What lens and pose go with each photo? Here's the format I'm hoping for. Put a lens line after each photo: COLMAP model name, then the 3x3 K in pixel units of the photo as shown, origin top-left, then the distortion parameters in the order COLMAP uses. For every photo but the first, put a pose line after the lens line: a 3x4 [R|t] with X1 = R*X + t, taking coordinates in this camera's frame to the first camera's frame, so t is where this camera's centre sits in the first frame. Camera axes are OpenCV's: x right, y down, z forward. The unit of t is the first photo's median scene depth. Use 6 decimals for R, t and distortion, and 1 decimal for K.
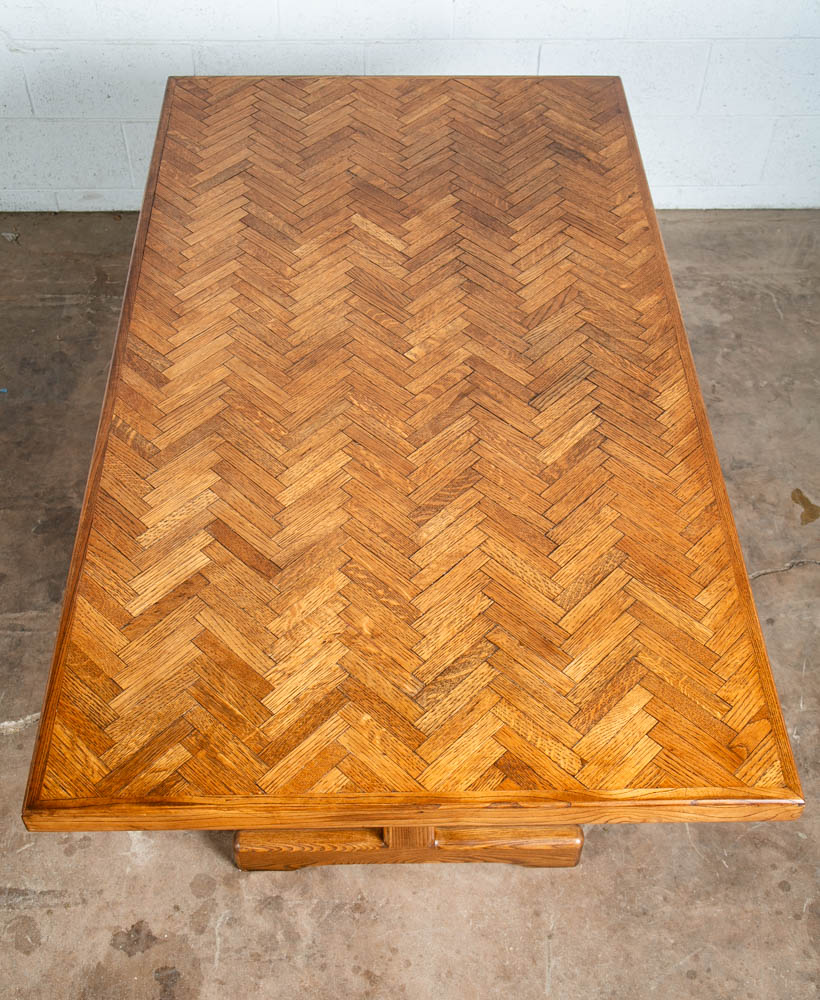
lens RADIAL K [[1247.0, 0, 411.0], [0, 1247.0, 487.2], [0, 0, 1]] dist [-0.007286, 0.072727]
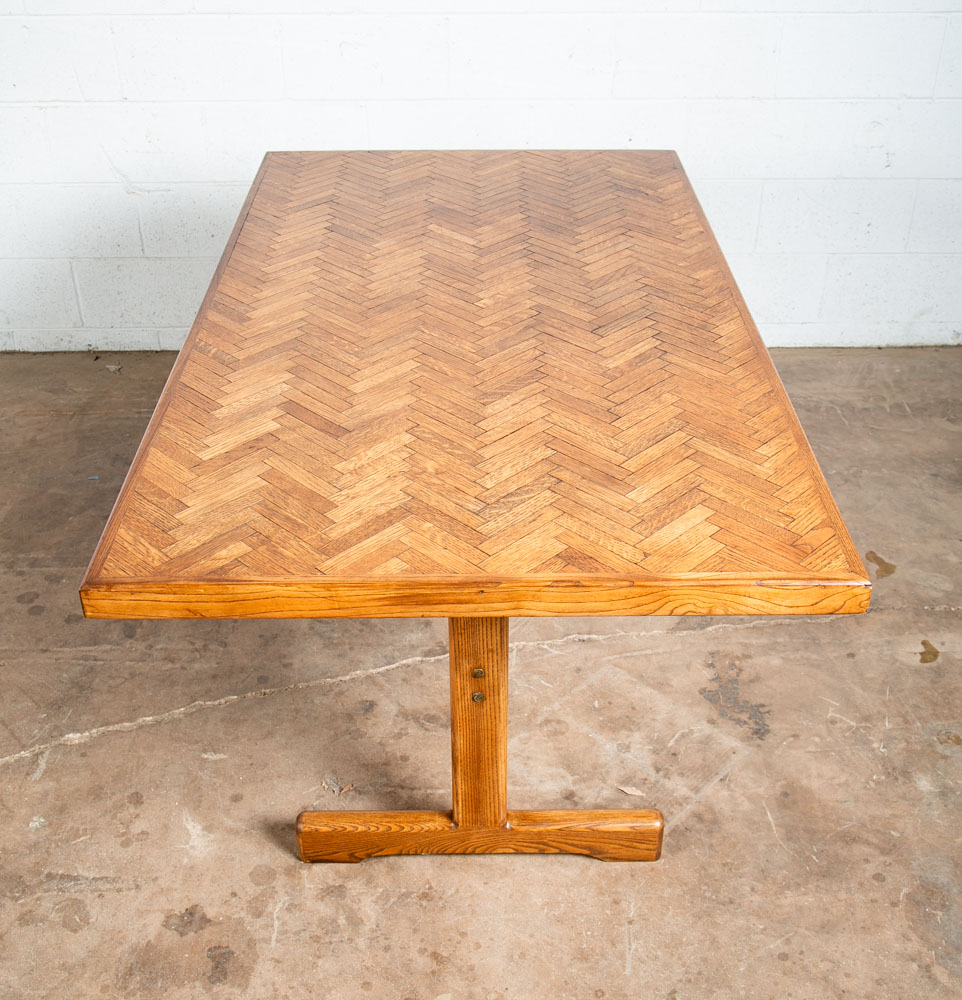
lens RADIAL K [[1246.7, 0, 478.7], [0, 1246.7, 515.8], [0, 0, 1]] dist [-0.047789, 0.065586]
pose [[0.999808, -0.002514, -0.019426, 0.017005], [-0.002498, 0.967260, -0.253774, 0.305541], [0.019428, 0.253774, 0.967068, 0.022893]]
